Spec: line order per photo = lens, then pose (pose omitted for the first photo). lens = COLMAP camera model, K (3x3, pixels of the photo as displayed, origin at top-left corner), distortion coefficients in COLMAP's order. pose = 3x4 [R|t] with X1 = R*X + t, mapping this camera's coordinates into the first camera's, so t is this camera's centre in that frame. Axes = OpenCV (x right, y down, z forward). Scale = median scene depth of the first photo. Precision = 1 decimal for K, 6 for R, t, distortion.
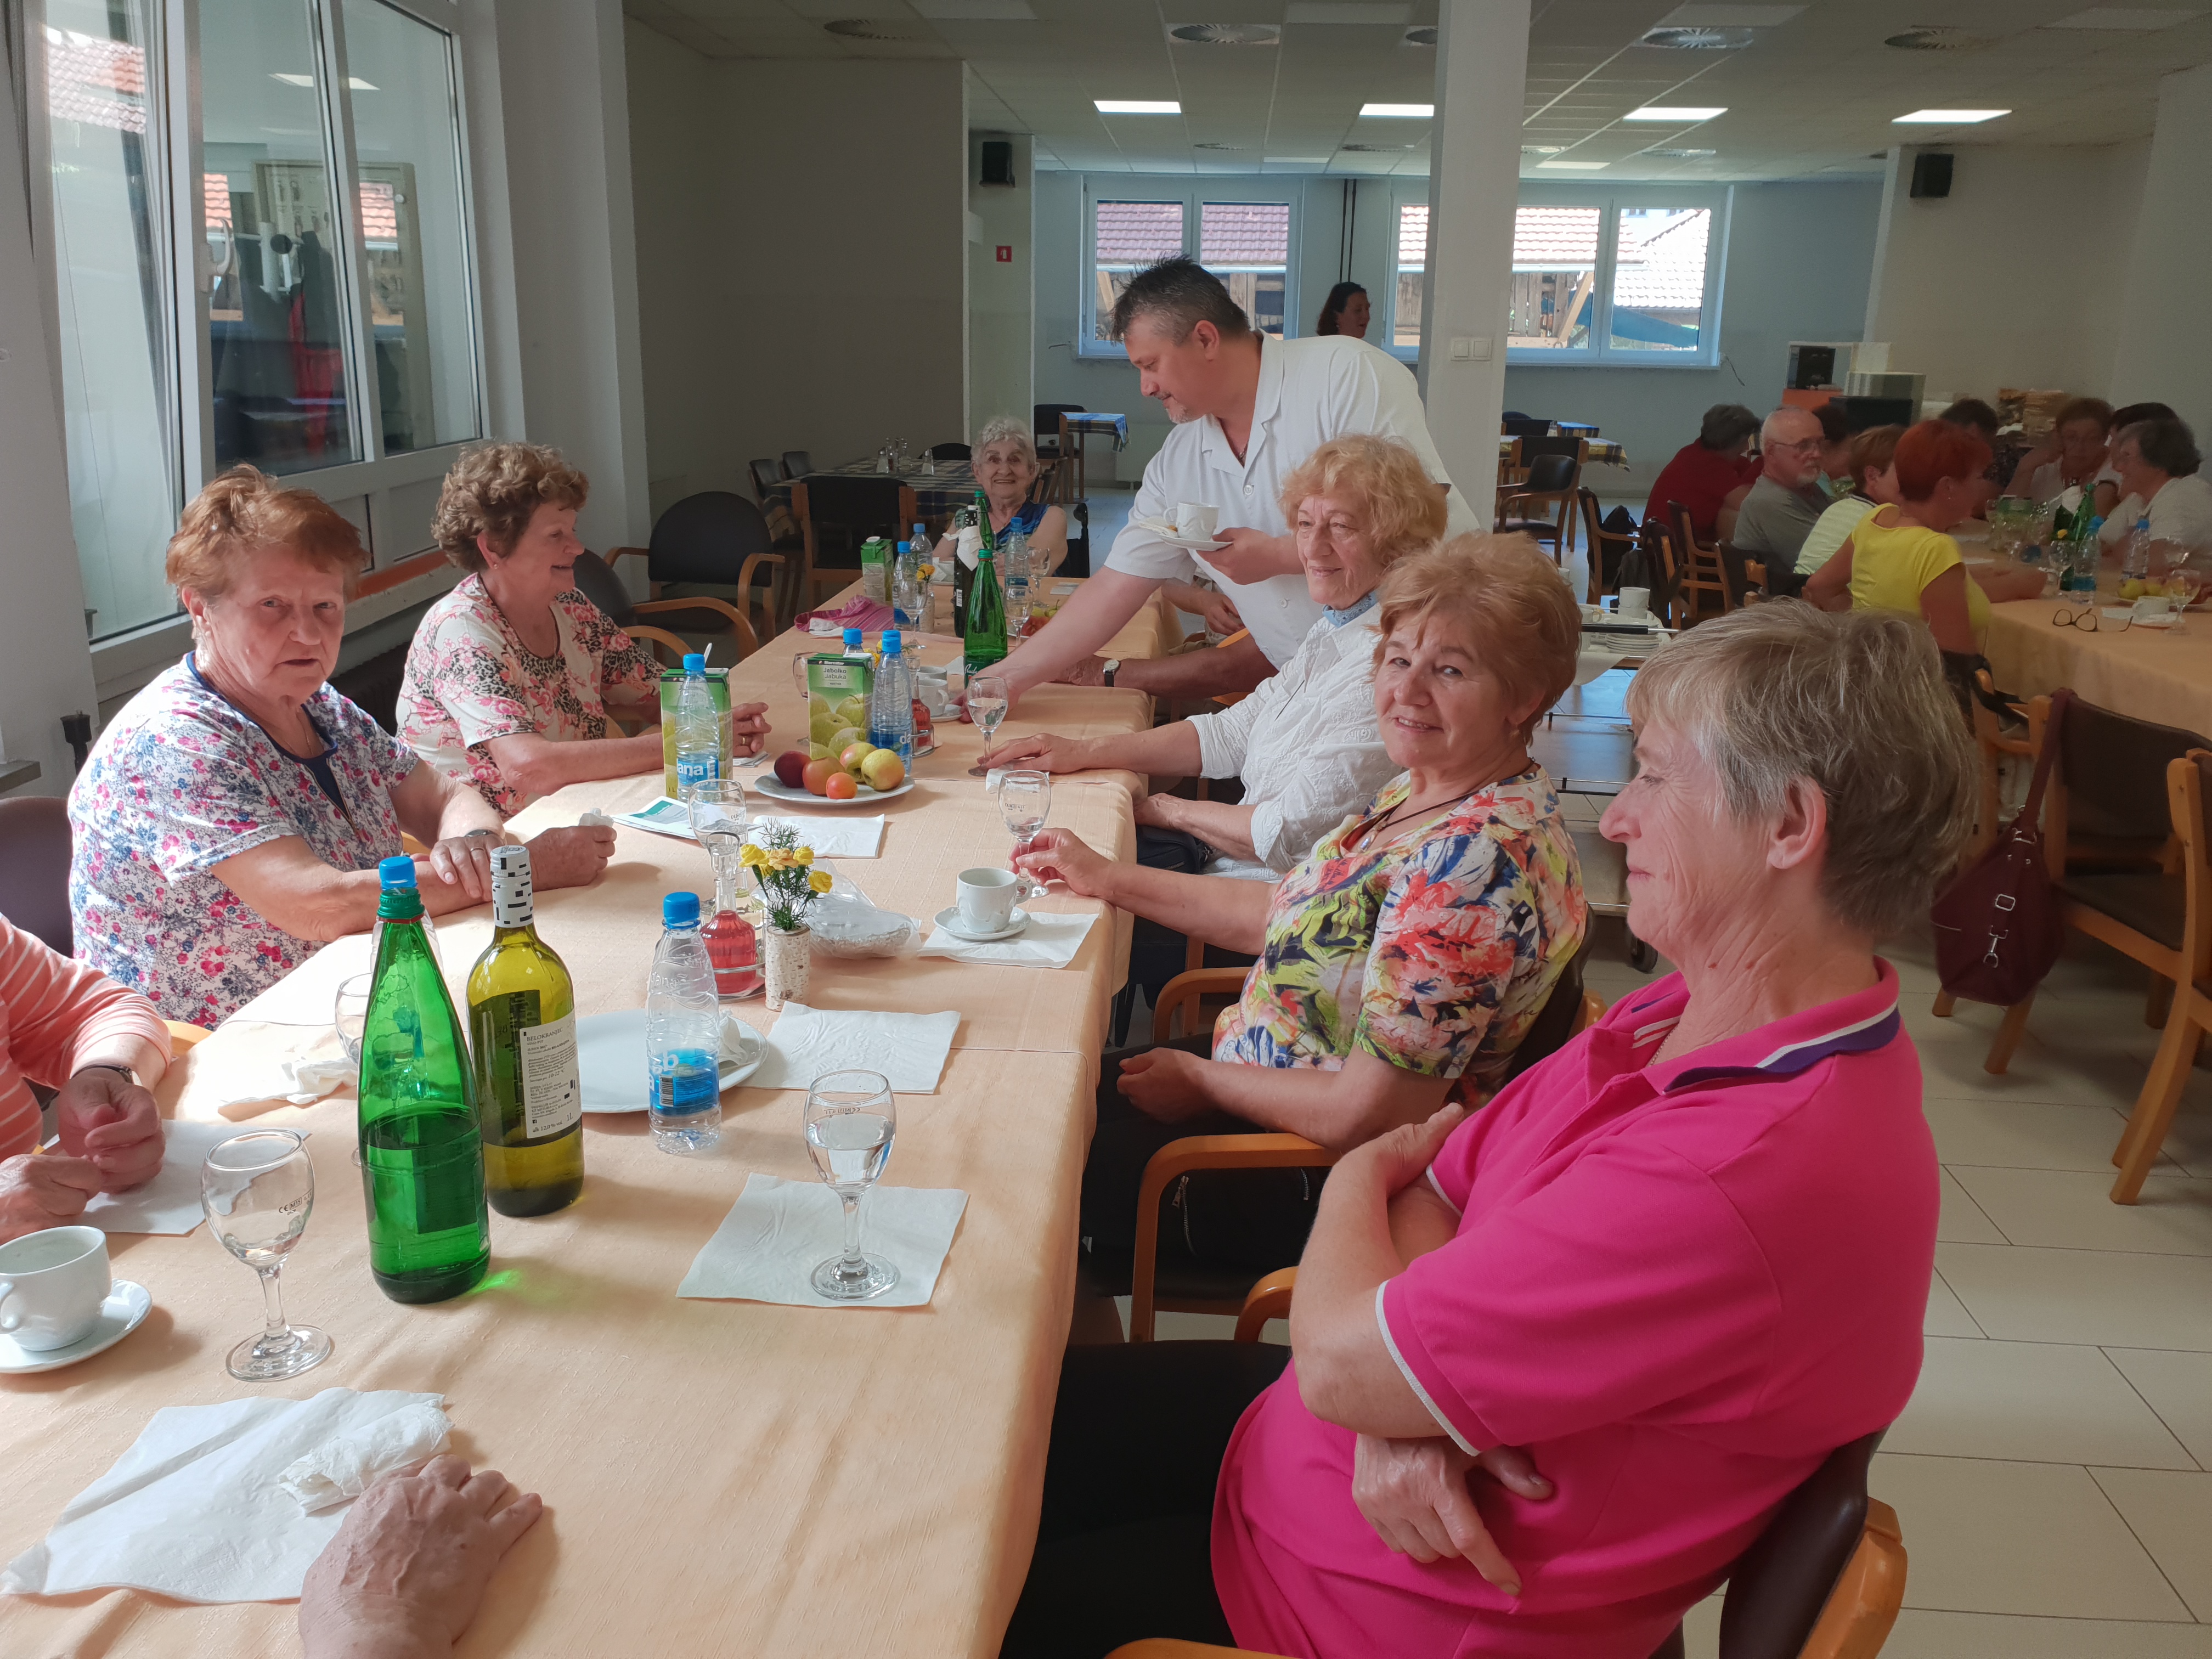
lens RADIAL K [[1721.4, 0, 1109.0], [0, 1721.4, 785.8], [0, 0, 1]] dist [0.021181, -0.029942]
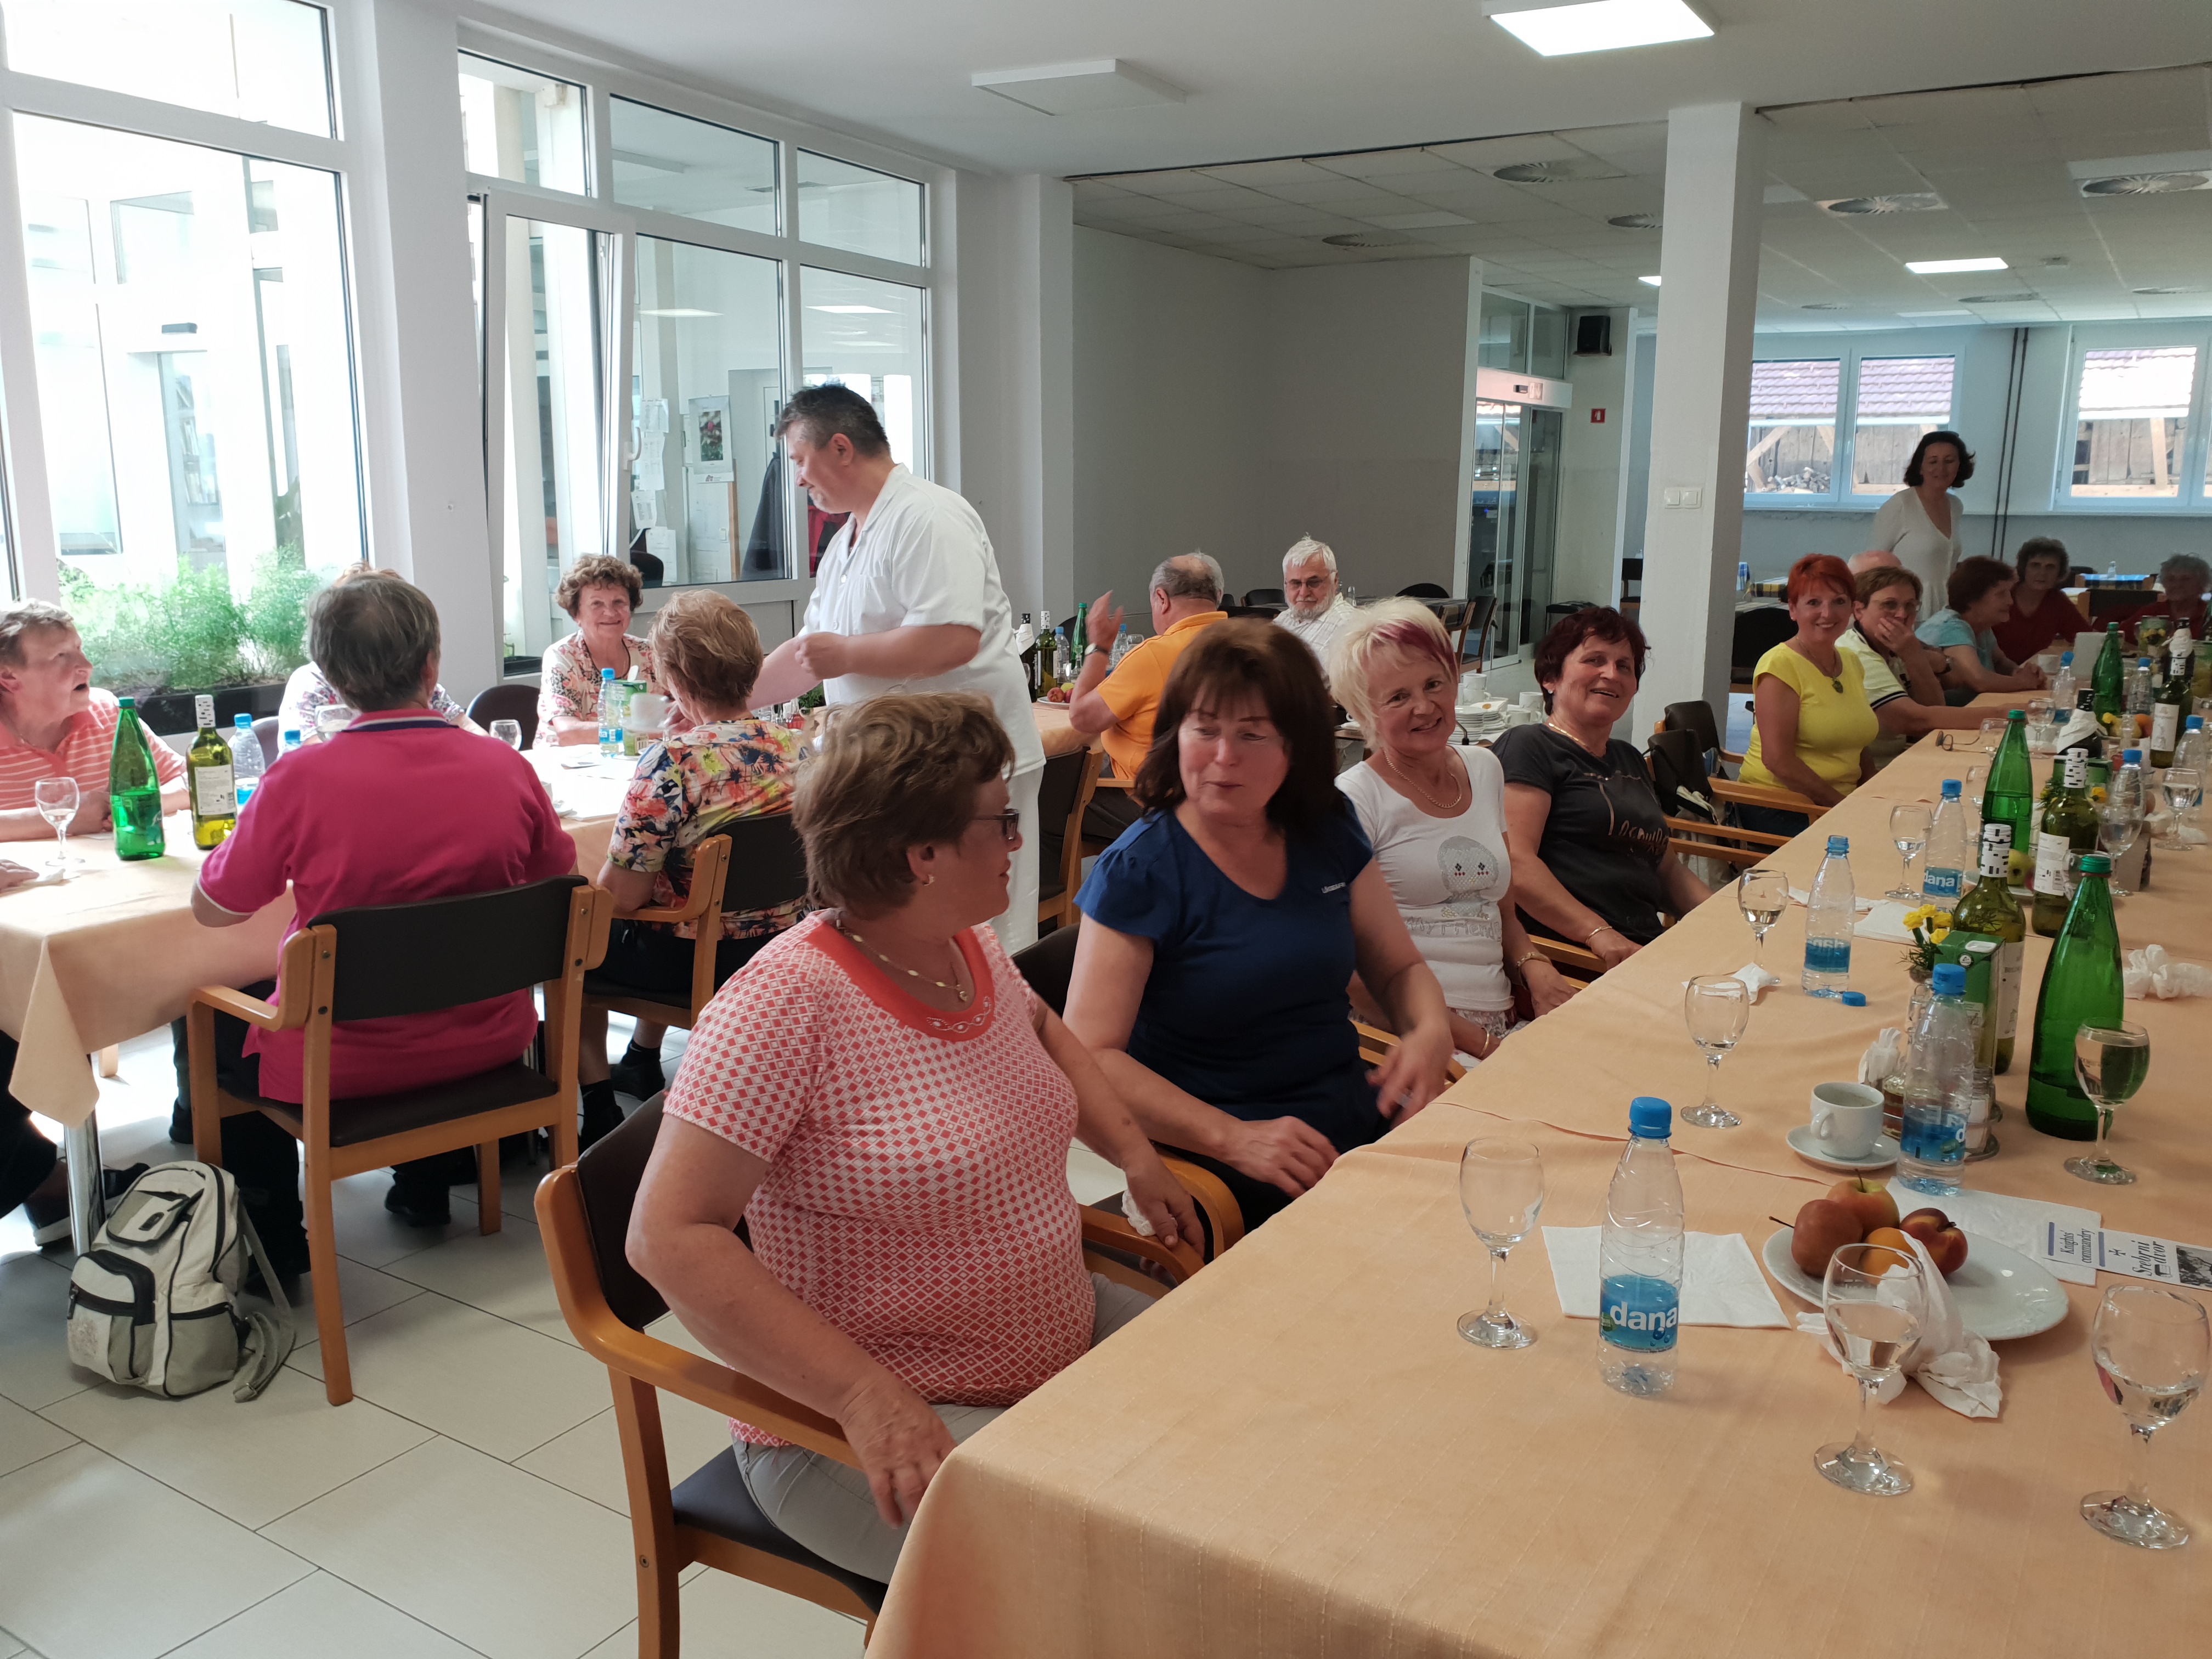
lens RADIAL K [[1721.4, 0, 1125.0], [0, 1721.4, 823.5], [0, 0, 1]] dist [0.021181, -0.029942]
pose [[0.870840, 0.081424, -0.484776, 0.239254], [-0.114477, 0.992663, -0.038914, 0.019868], [0.478051, 0.089383, 0.873772, -0.059901]]
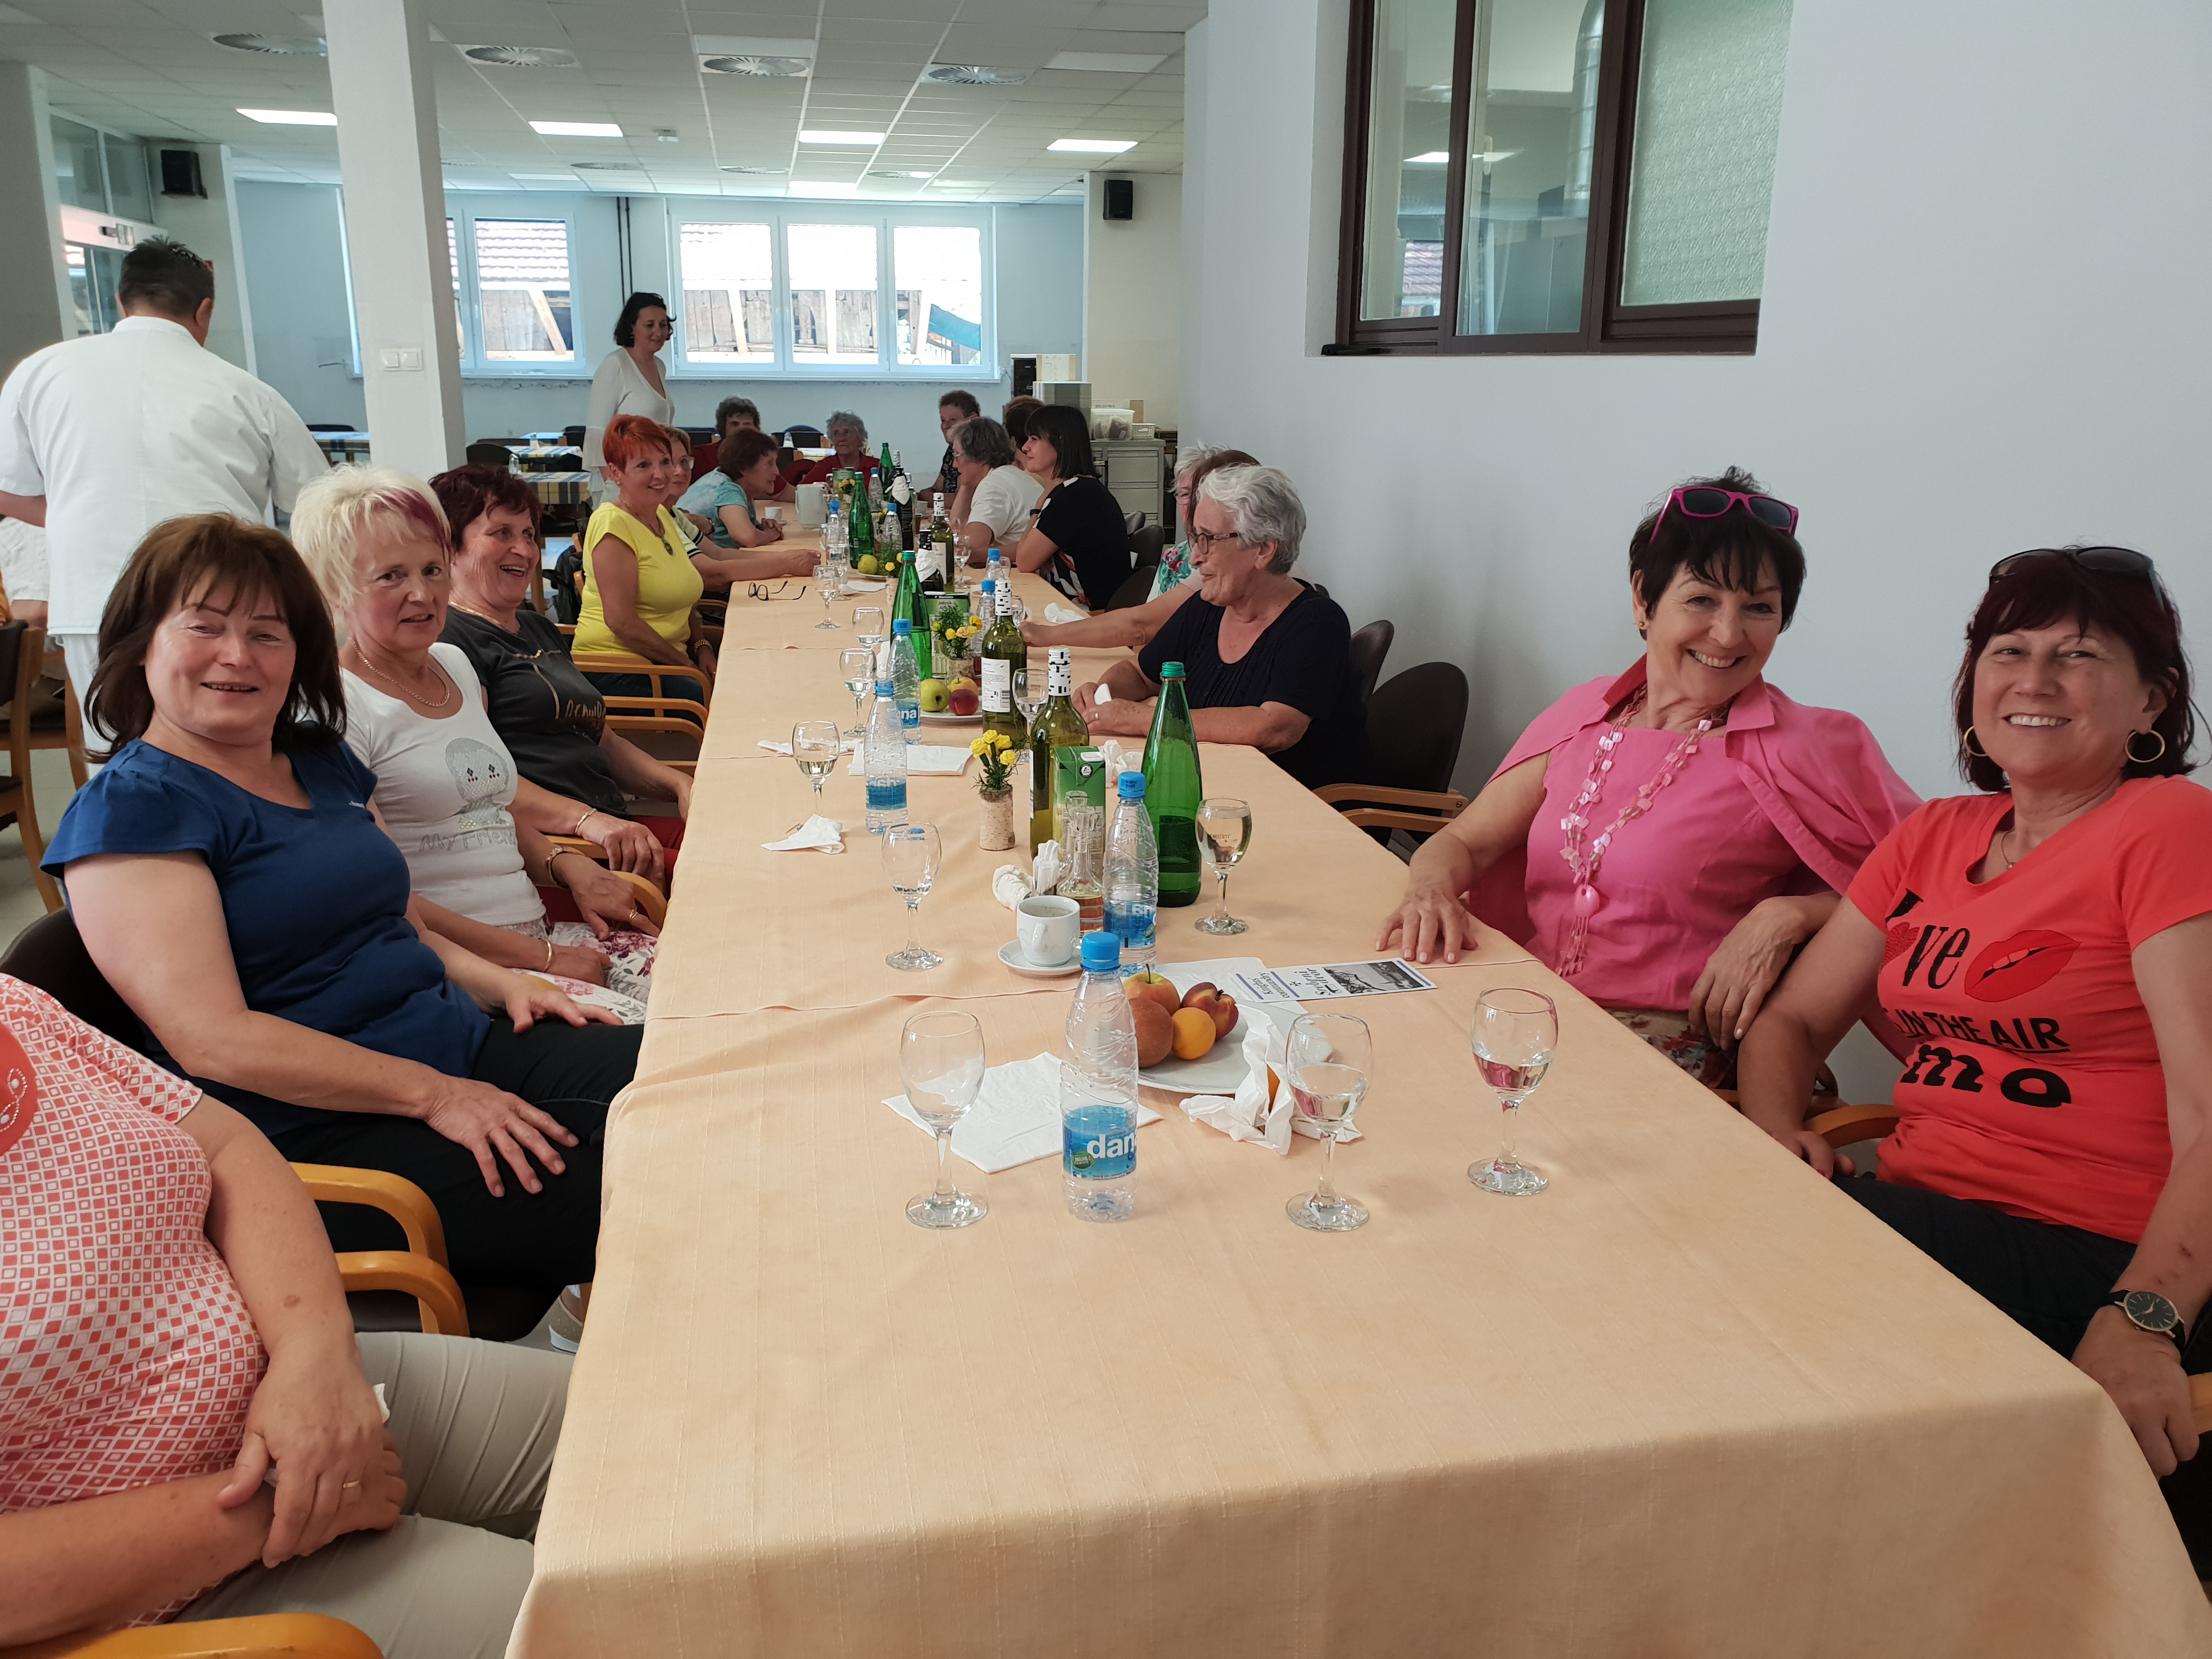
lens RADIAL K [[1721.4, 0, 1130.1], [0, 1721.4, 850.7], [0, 0, 1]] dist [0.021181, -0.029942]
pose [[0.968256, -0.077687, 0.237583, 0.194609], [0.072310, 0.996892, 0.031278, 0.020315], [-0.239274, -0.013106, 0.970864, -0.055486]]
